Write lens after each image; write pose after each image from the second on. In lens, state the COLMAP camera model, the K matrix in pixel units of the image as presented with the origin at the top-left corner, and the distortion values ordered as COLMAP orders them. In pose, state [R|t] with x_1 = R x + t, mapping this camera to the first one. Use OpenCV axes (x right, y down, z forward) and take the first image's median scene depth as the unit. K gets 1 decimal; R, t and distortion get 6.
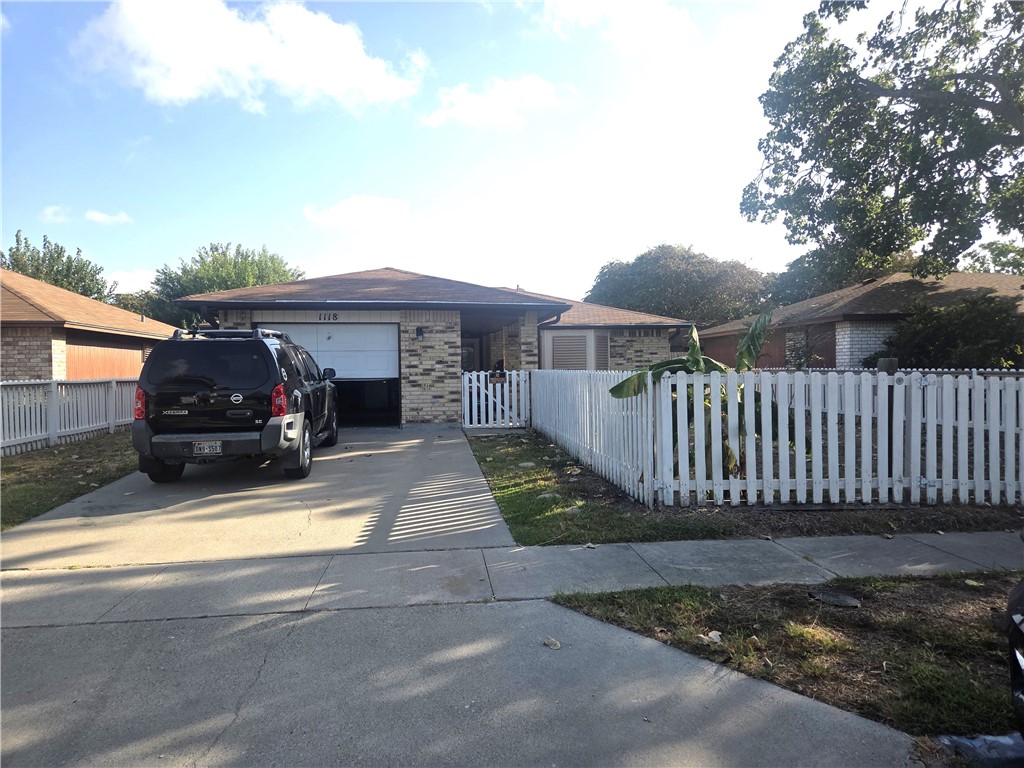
lens RADIAL K [[686.9, 0, 507.3], [0, 686.9, 386.1], [0, 0, 1]] dist [0.012550, -0.015525]
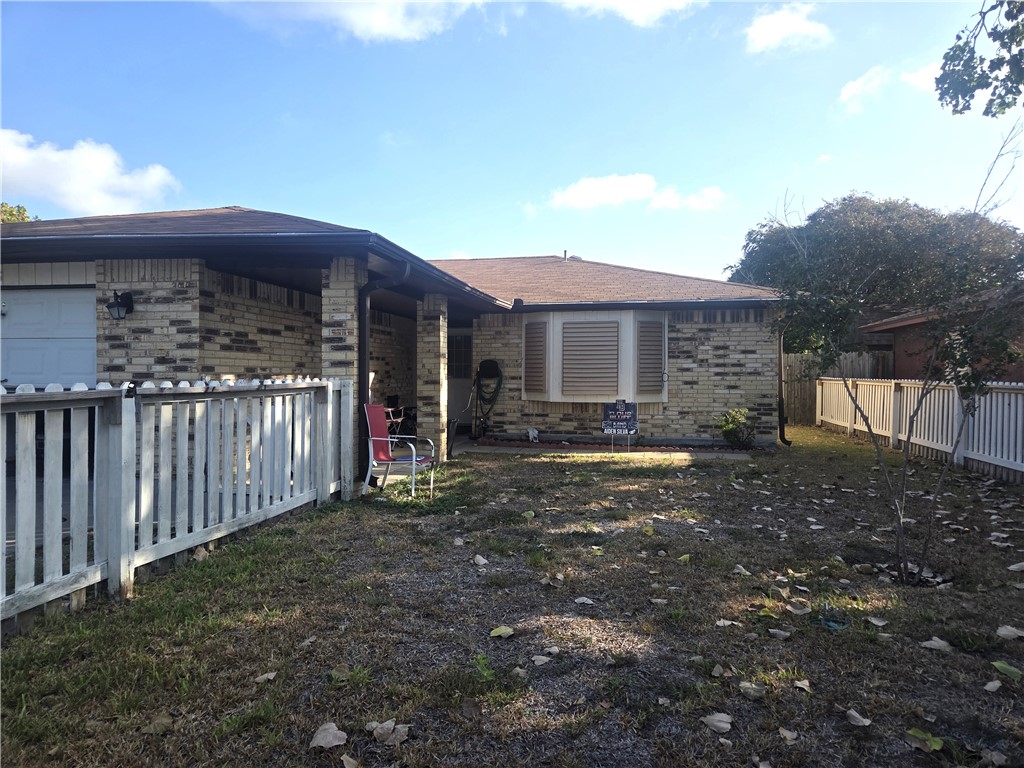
lens RADIAL K [[686.9, 0, 517.1], [0, 686.9, 380.0], [0, 0, 1]] dist [0.012550, -0.015525]
pose [[0.949256, 0.018496, -0.313960, 0.211541], [-0.022730, 0.999693, -0.009830, -0.014321], [0.313682, 0.016468, 0.949385, 0.403815]]
